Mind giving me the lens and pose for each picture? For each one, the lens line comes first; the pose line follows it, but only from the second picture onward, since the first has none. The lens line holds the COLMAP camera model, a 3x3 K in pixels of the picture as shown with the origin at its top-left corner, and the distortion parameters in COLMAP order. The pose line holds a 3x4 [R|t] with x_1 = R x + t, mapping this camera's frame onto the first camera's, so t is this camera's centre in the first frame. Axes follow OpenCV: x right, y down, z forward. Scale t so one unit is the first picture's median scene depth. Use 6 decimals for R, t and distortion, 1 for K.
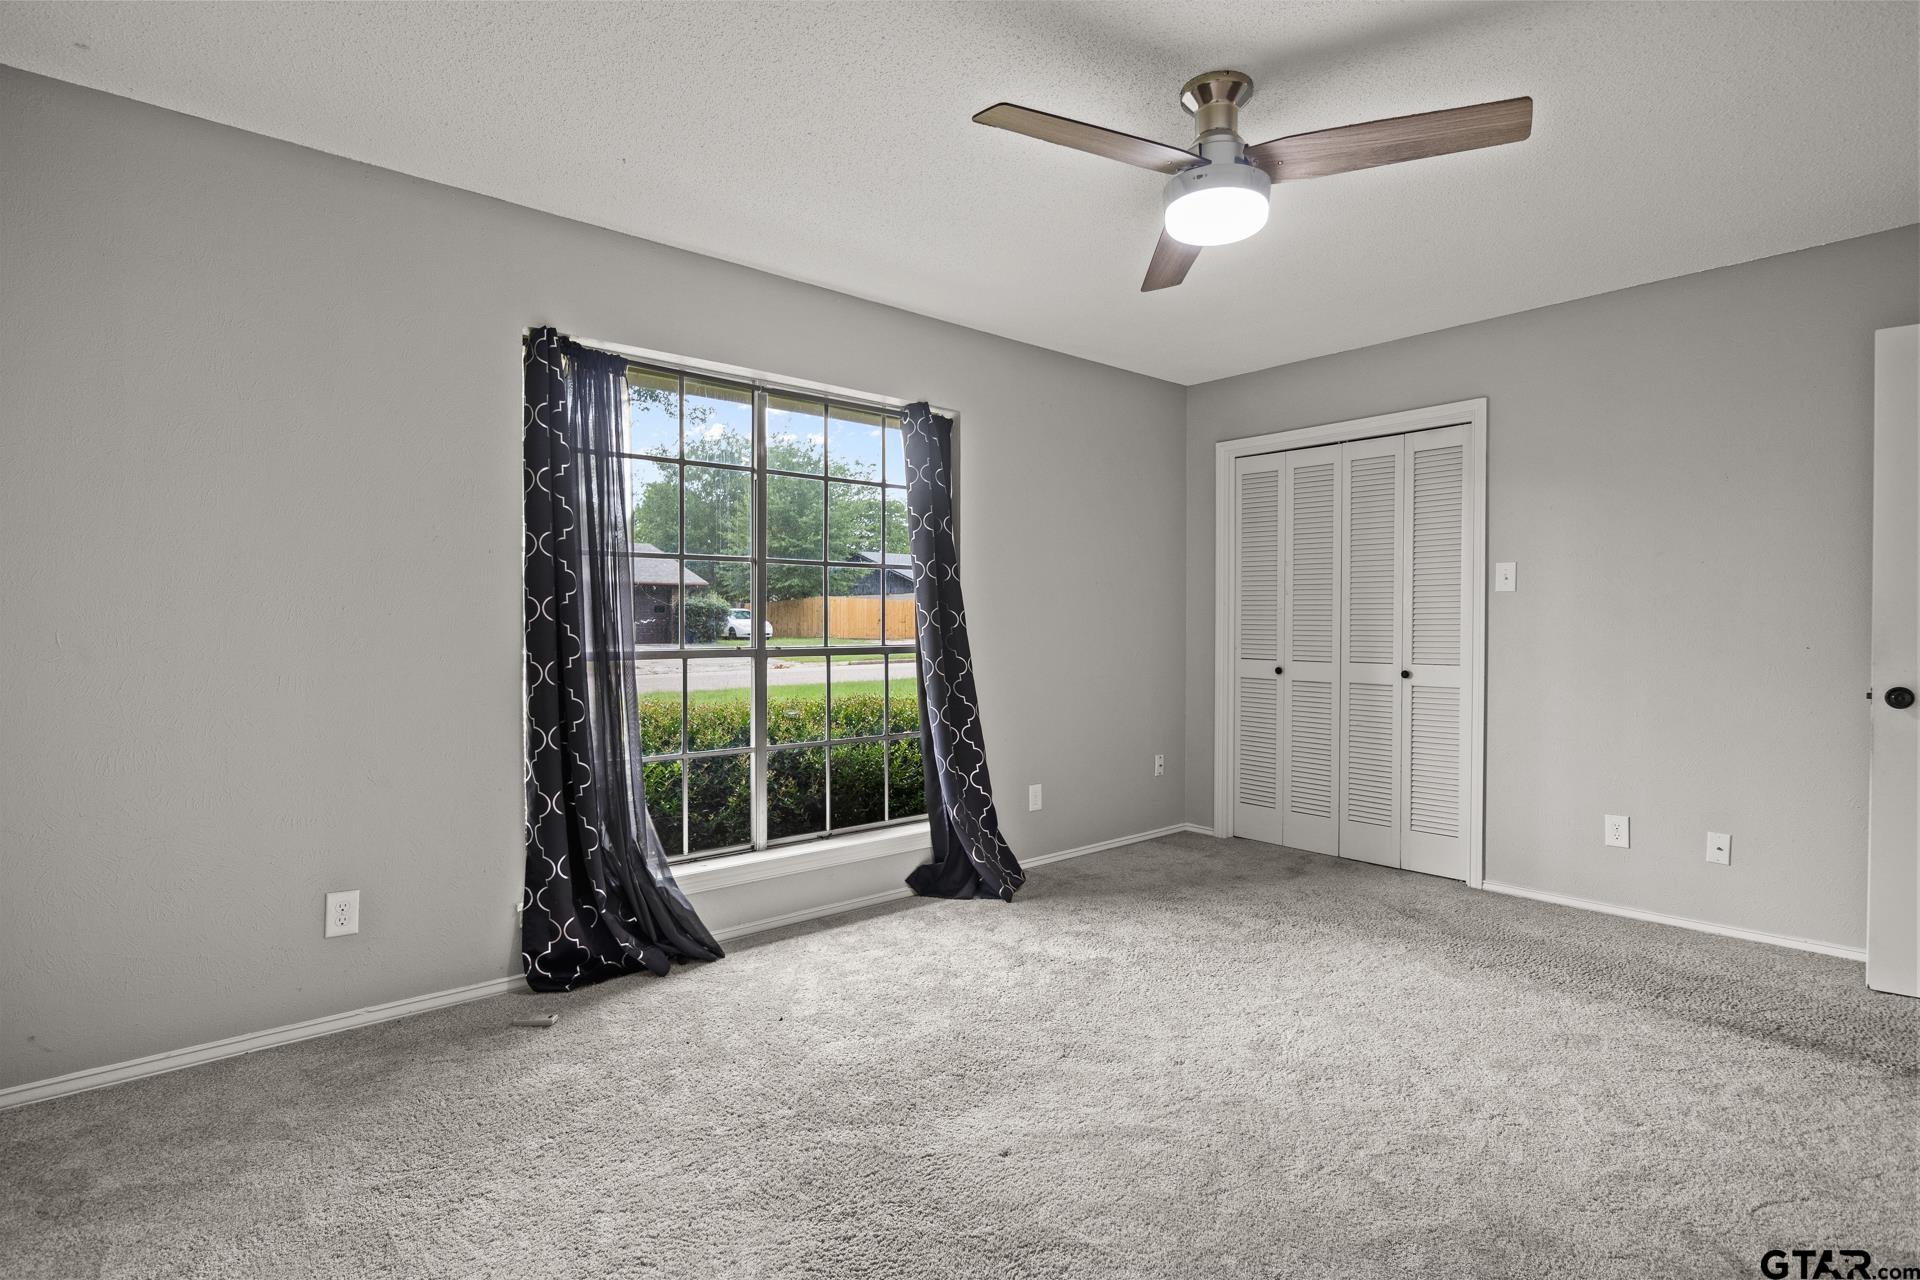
lens RADIAL K [[959.3, 0, 960.1], [0, 959.3, 623.1], [0, 0, 1]] dist [-0.007431, -0.000768]
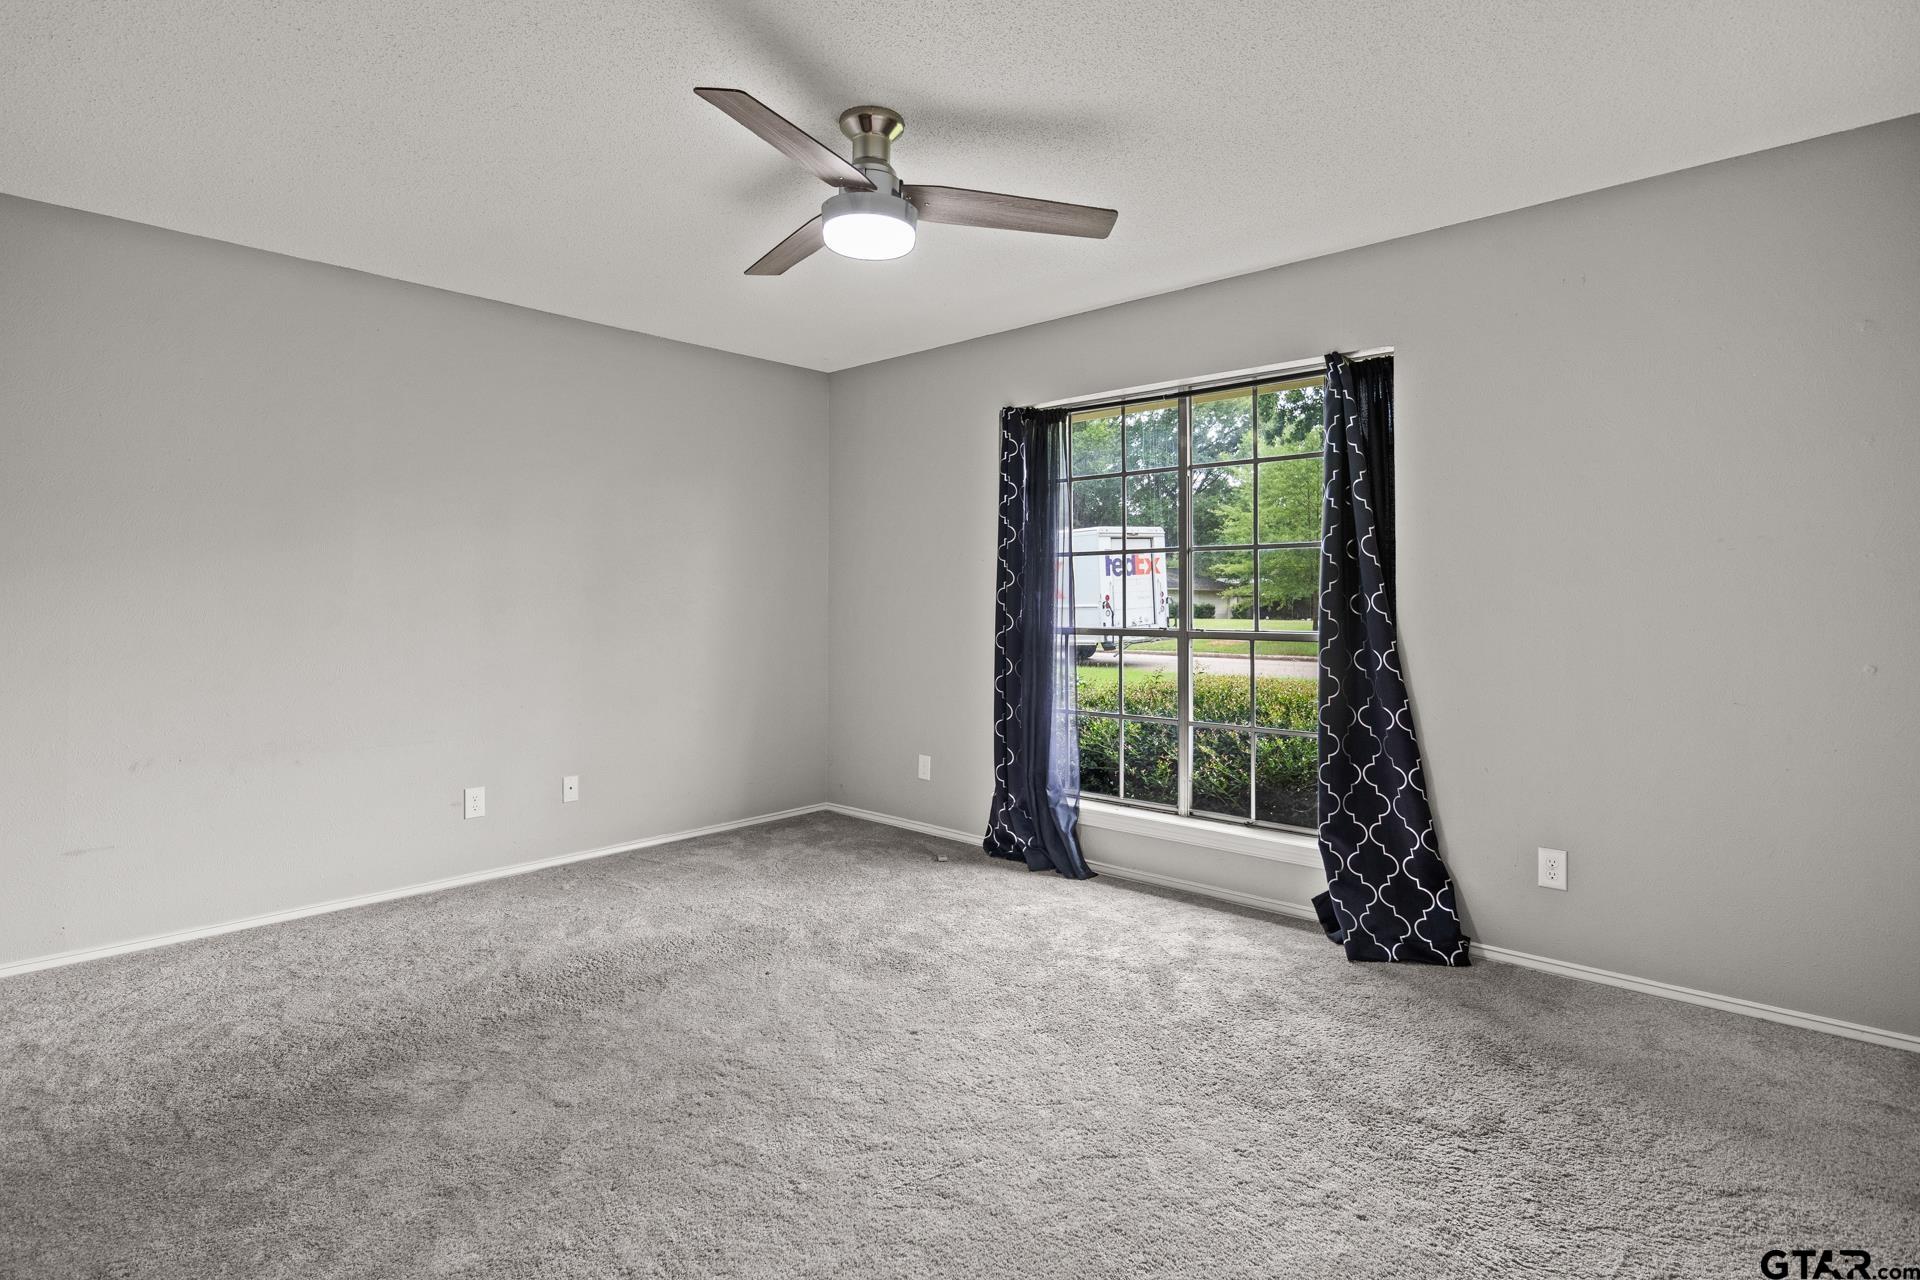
lens RADIAL K [[922.9, 0, 961.7], [0, 922.9, 630.9], [0, 0, 1]] dist [0.000641, 0.000212]
pose [[0.133787, 0.033169, -0.990455, 0.765036], [0.008059, 0.999370, 0.034556, -0.013061], [0.990977, -0.012605, 0.133436, 0.583472]]
